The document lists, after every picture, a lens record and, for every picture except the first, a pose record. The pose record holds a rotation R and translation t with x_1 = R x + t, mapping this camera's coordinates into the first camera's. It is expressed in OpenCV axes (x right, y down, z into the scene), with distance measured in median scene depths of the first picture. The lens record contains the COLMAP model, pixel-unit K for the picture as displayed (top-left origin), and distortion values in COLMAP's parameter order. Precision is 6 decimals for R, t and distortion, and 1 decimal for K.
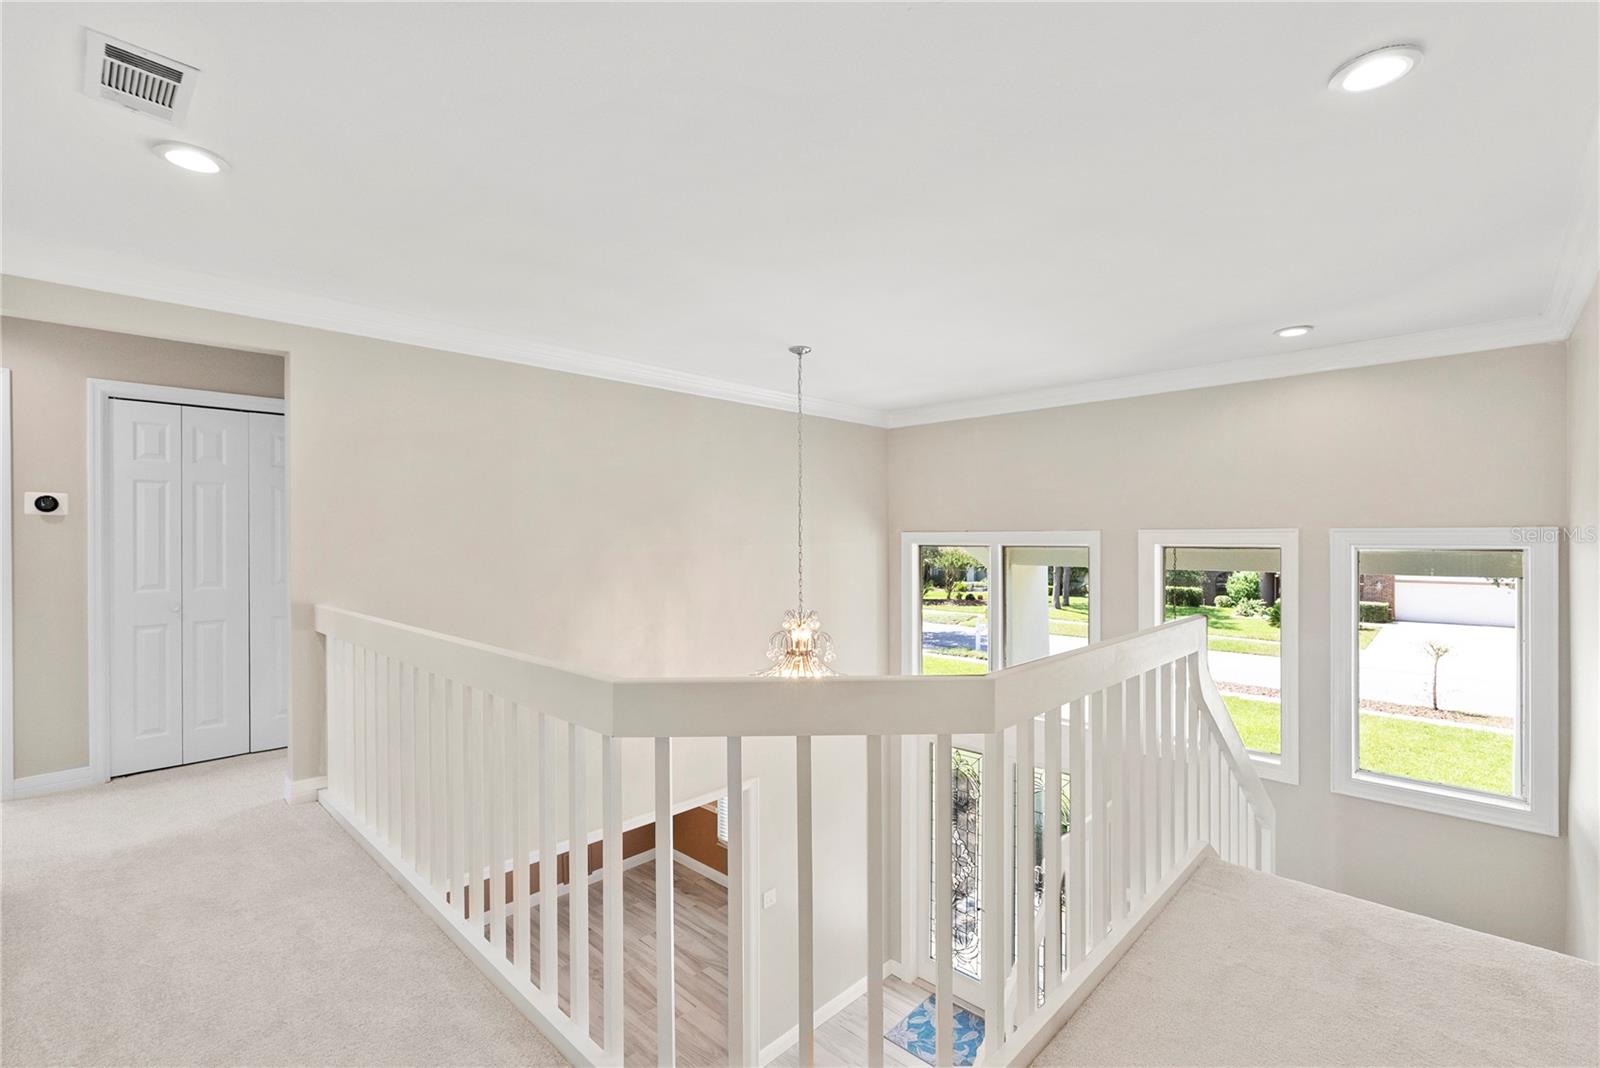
lens RADIAL K [[710.8, 0, 806.8], [0, 710.8, 540.5], [0, 0, 1]] dist [-0.001919, 0.000062]
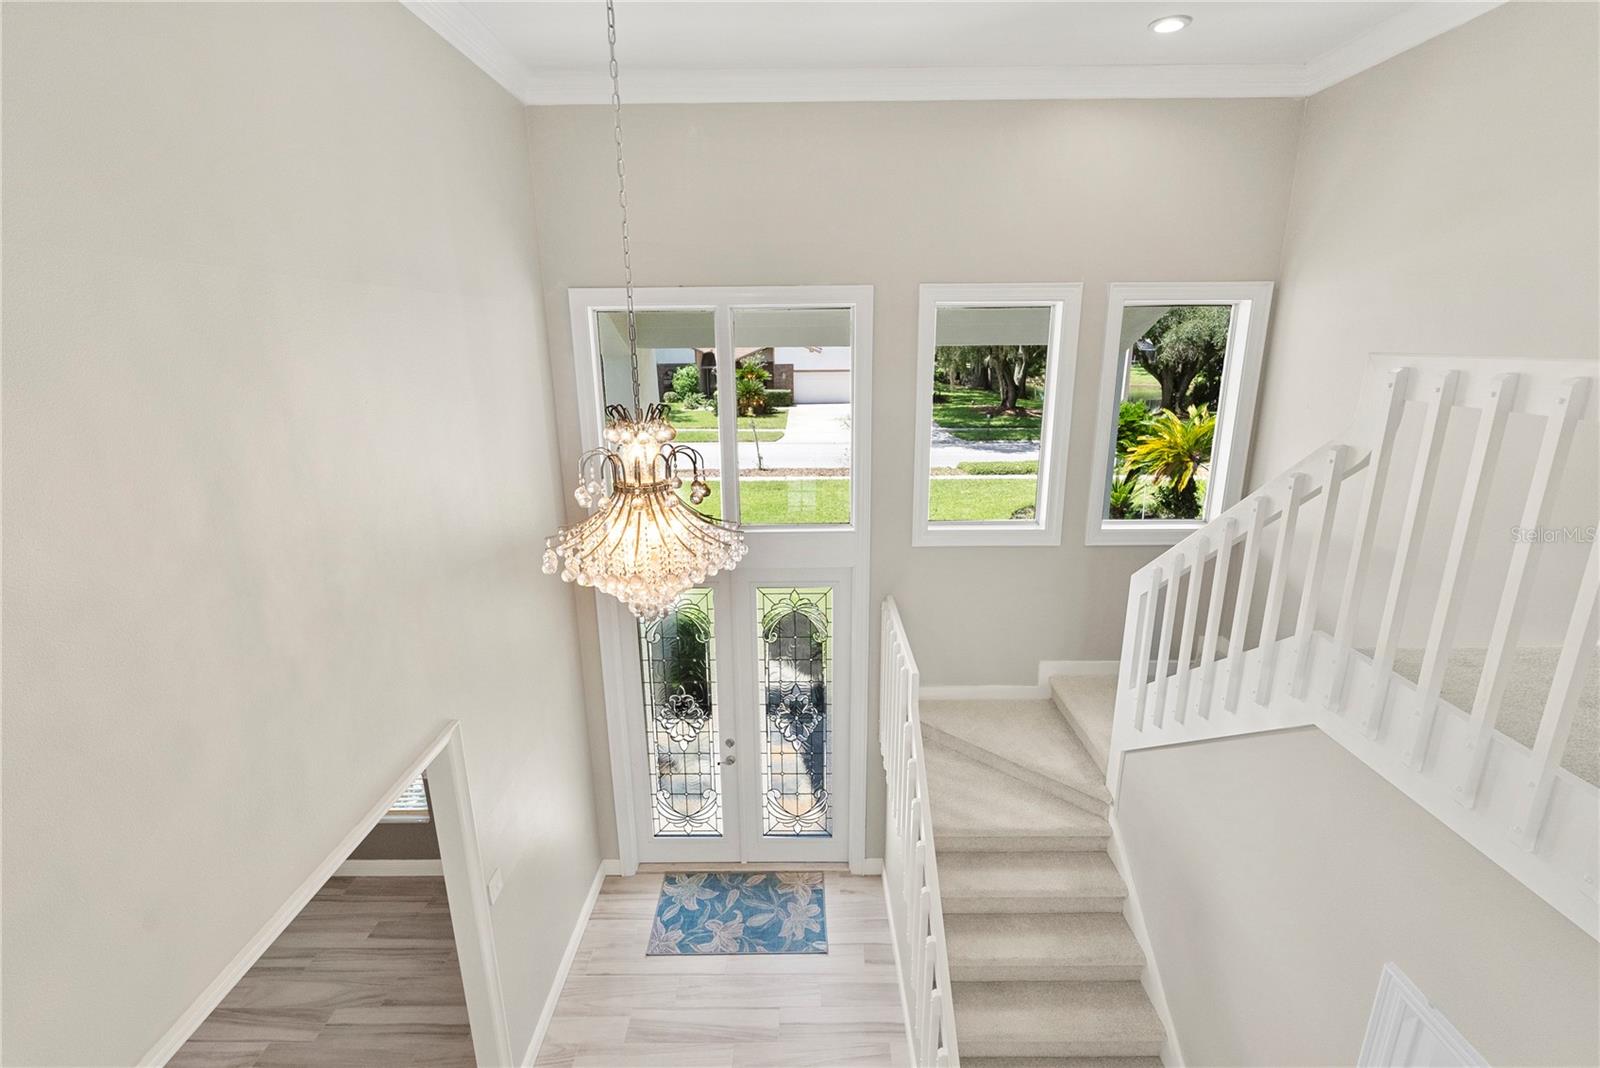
lens RADIAL K [[717.6, 0, 800.0], [0, 717.6, 534.0], [0, 0, 1]] dist [-0.003770, -0.000064]
pose [[0.728767, -0.184692, 0.659384, -0.187091], [0.010094, 0.965733, 0.259343, 0.037611], [-0.684688, -0.182345, 0.705658, 0.368894]]
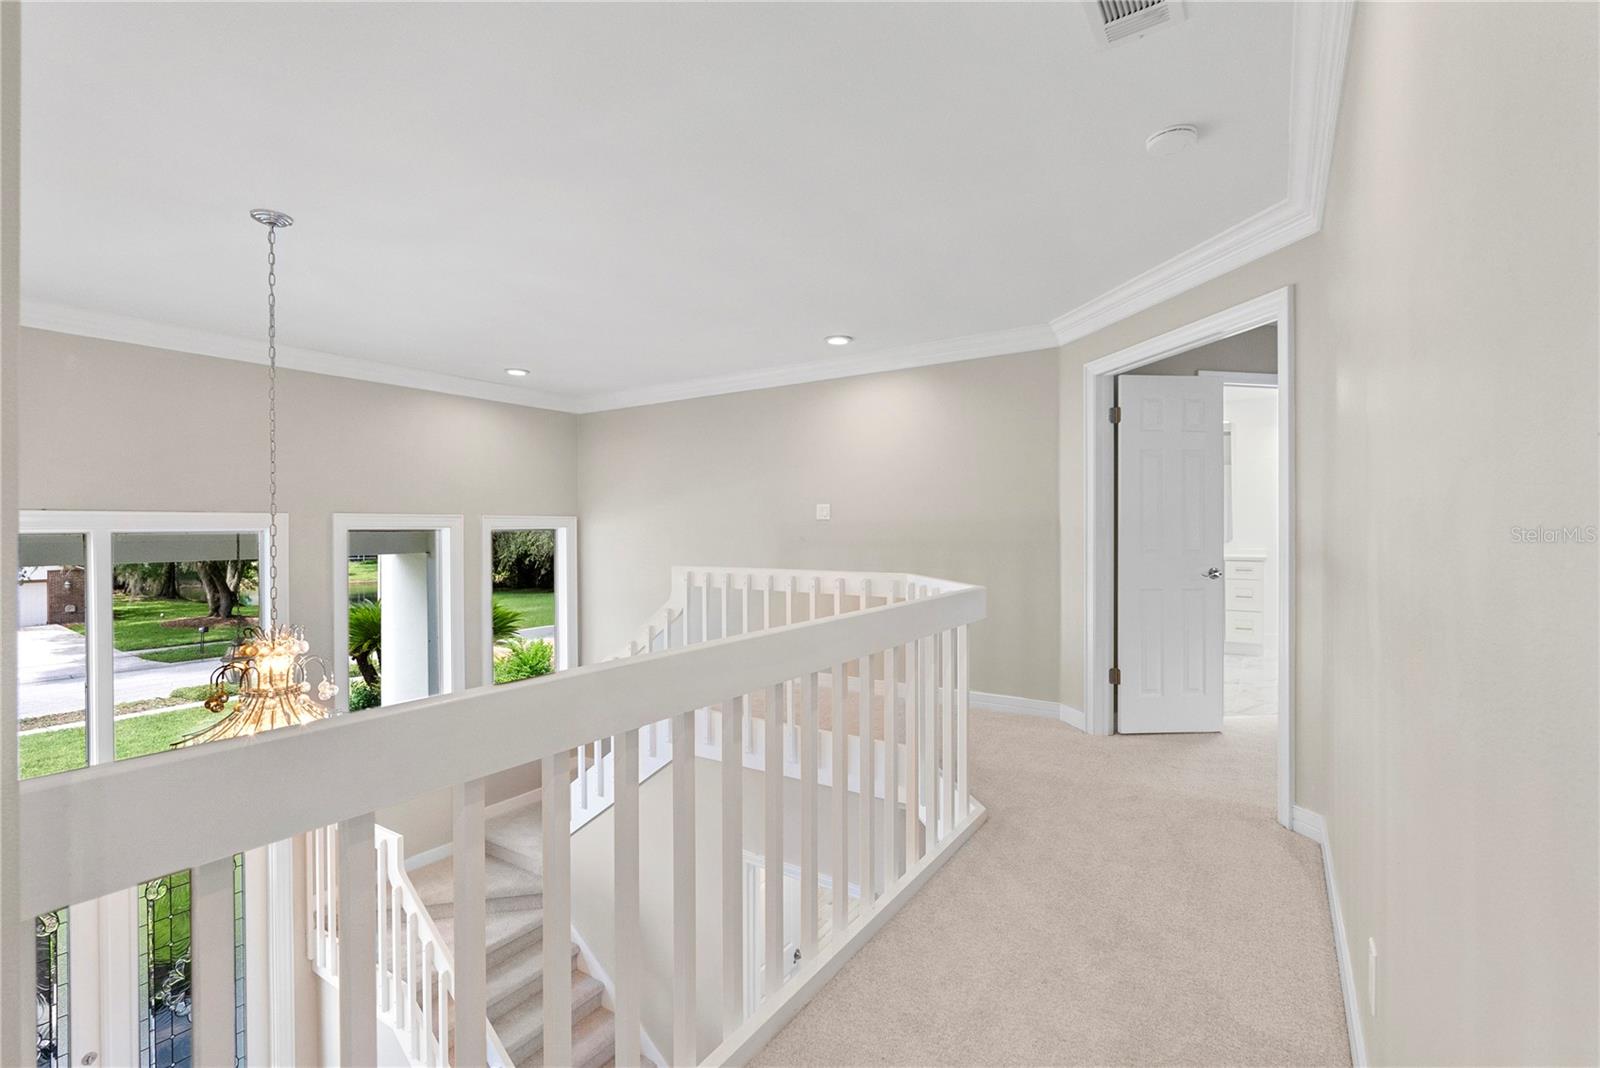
lens RADIAL K [[717.6, 0, 800.0], [0, 717.6, 534.0], [0, 0, 1]] dist [-0.003770, -0.000064]
pose [[-0.166187, -0.003200, 0.986089, -0.491789], [0.010613, 0.999931, 0.005033, 0.011520], [-0.986037, 0.011302, -0.166142, 0.430241]]
